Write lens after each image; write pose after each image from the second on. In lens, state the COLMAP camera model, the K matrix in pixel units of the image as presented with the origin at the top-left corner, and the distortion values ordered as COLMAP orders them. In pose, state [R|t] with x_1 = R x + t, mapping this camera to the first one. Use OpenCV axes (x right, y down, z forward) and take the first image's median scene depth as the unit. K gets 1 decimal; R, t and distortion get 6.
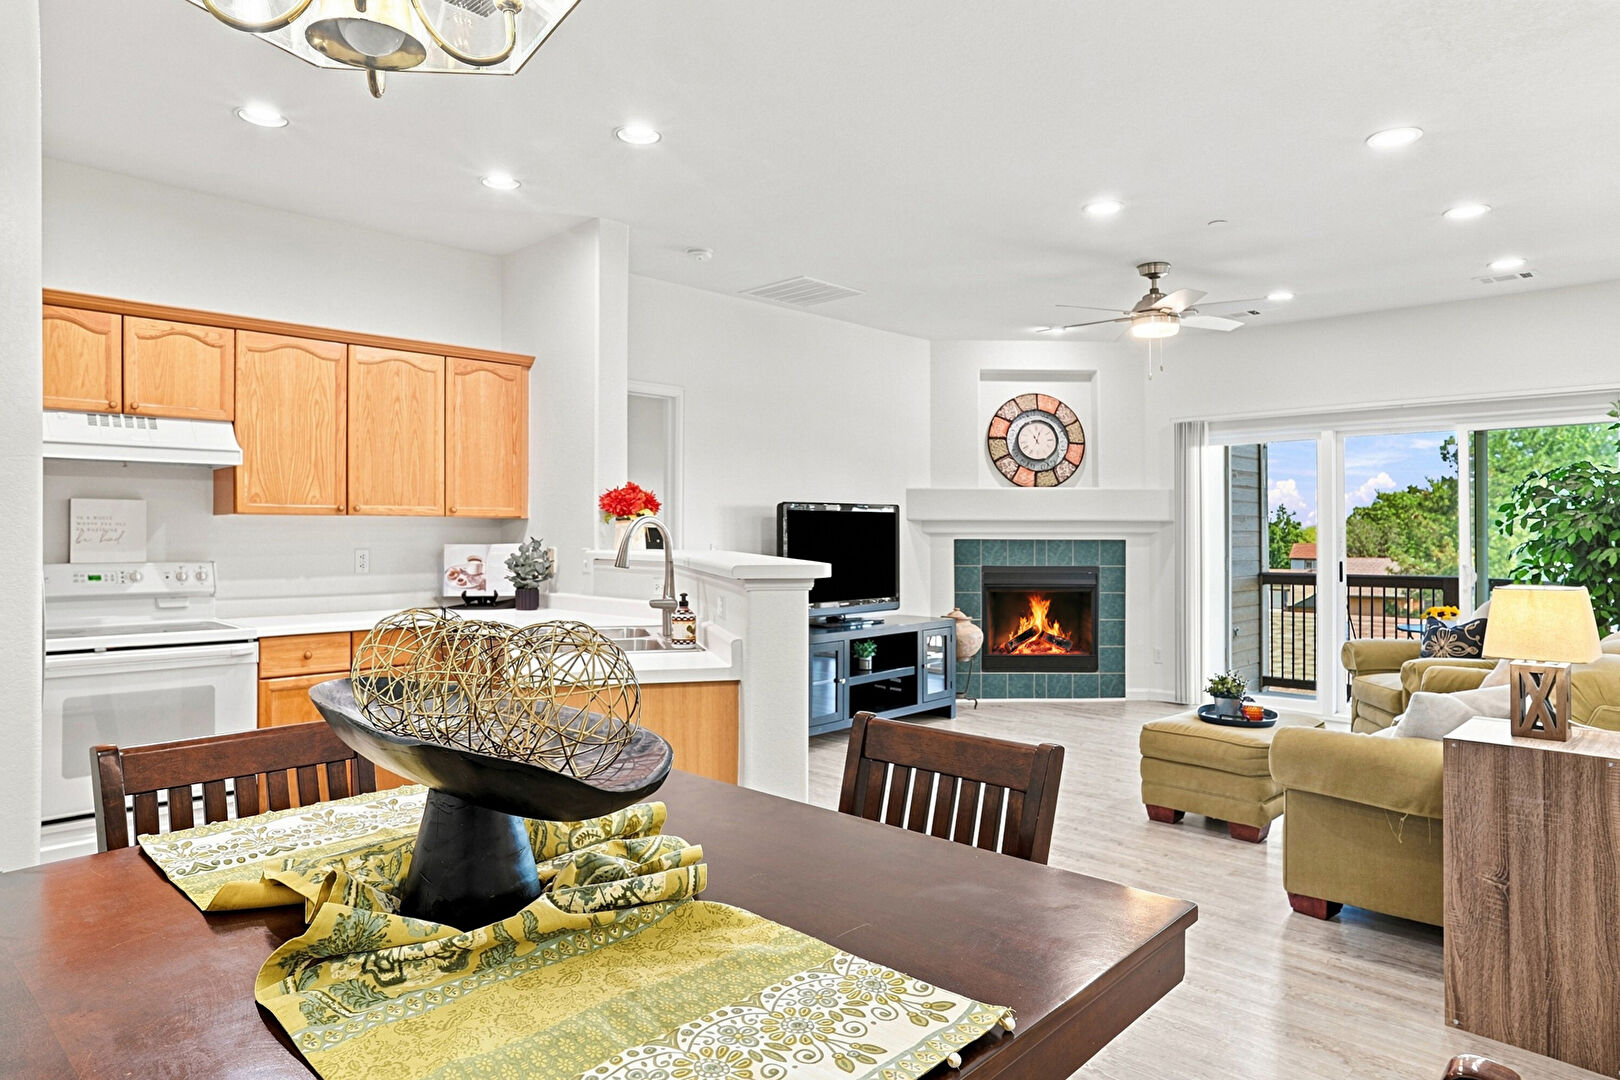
lens RADIAL K [[956.8, 0, 802.4], [0, 956.8, 530.4], [0, 0, 1]] dist [-0.069834, 0.043452]
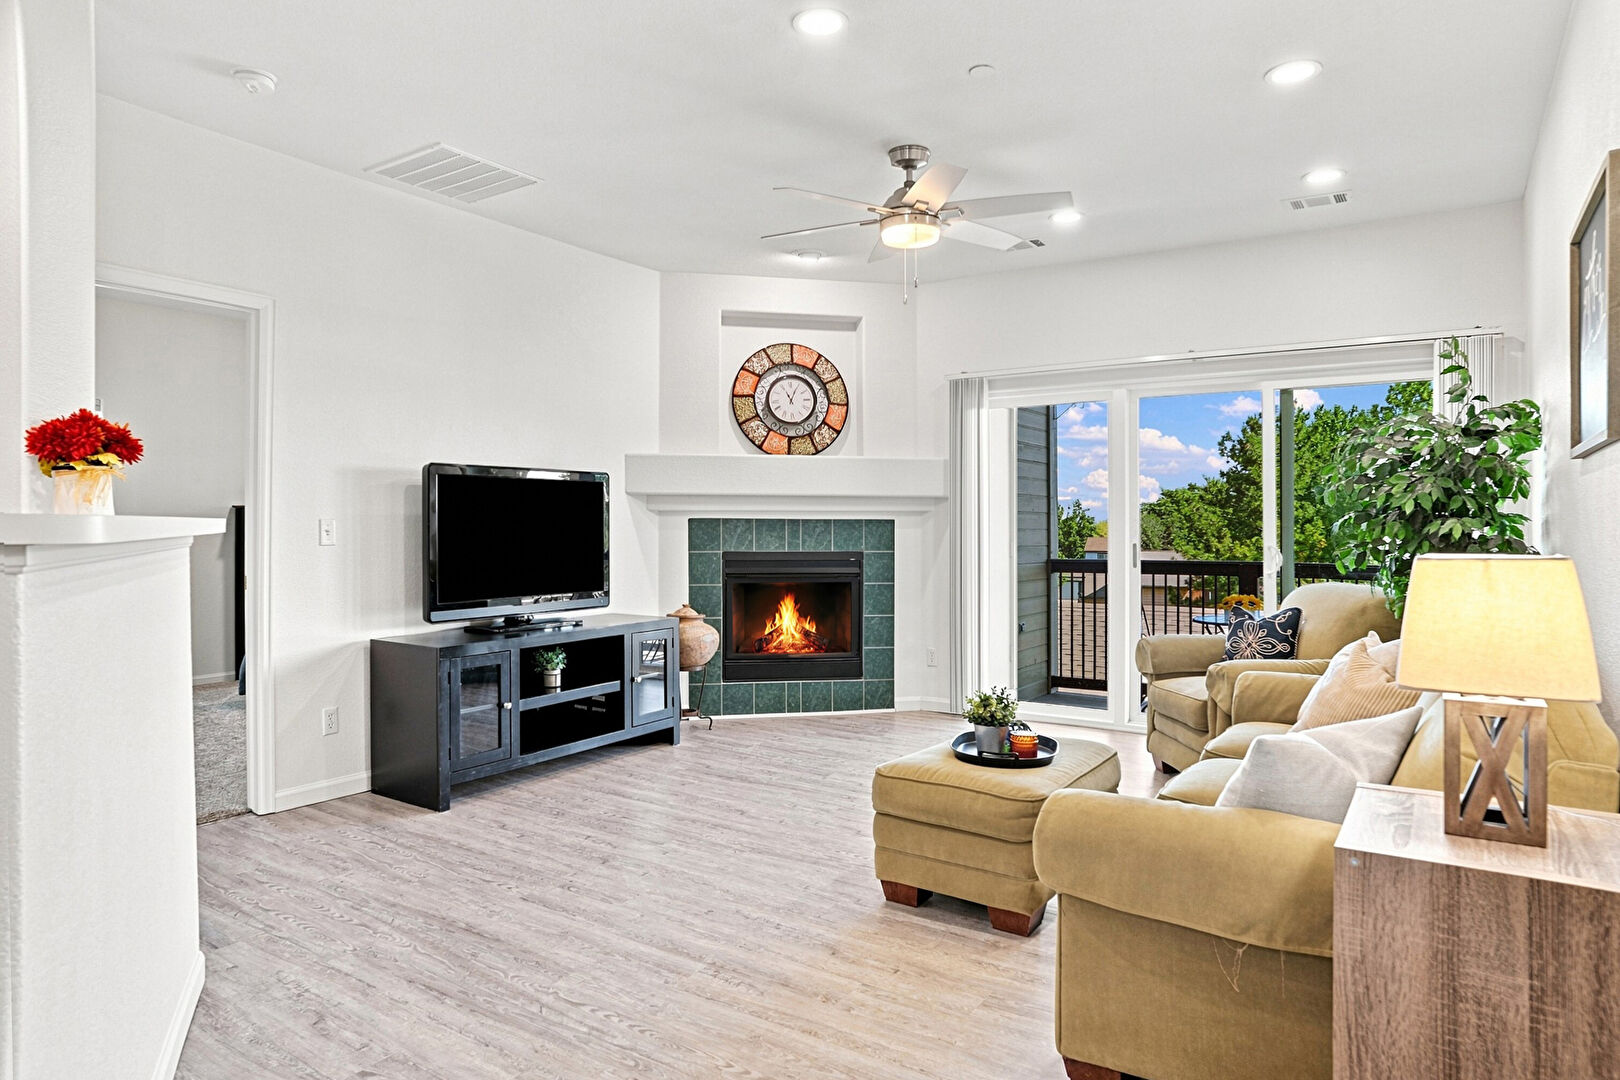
lens RADIAL K [[978.5, 0, 806.0], [0, 978.5, 530.1], [0, 0, 1]] dist [-0.068246, 0.050111]
pose [[0.980248, 0.000128, 0.197772, 0.145777], [-0.001291, 0.999983, 0.005755, 0.021663], [-0.197768, -0.005897, 0.980231, 0.266014]]
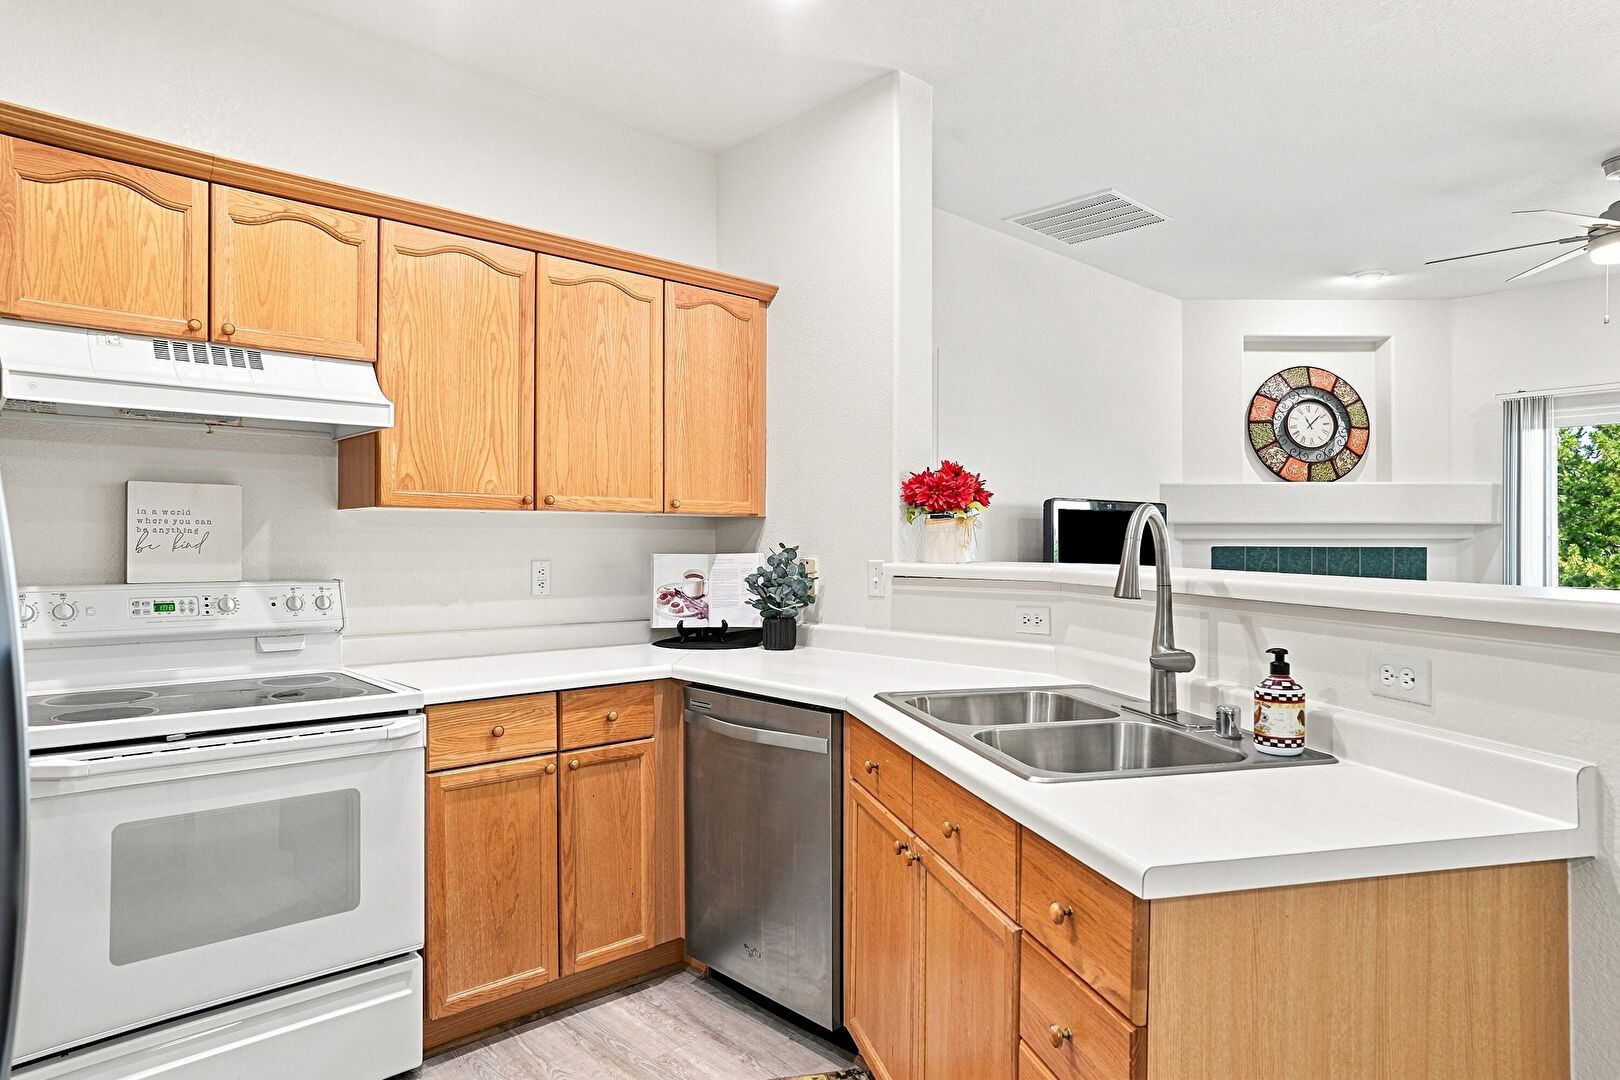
lens RADIAL K [[960.3, 0, 810.0], [0, 960.3, 540.0], [0, 0, 1]] dist [-0.057726, 0.037264]
pose [[0.999132, 0.000959, -0.041649, -0.227540], [-0.000885, 0.999998, 0.001798, 0.003167], [0.041650, -0.001759, 0.999131, 0.292688]]
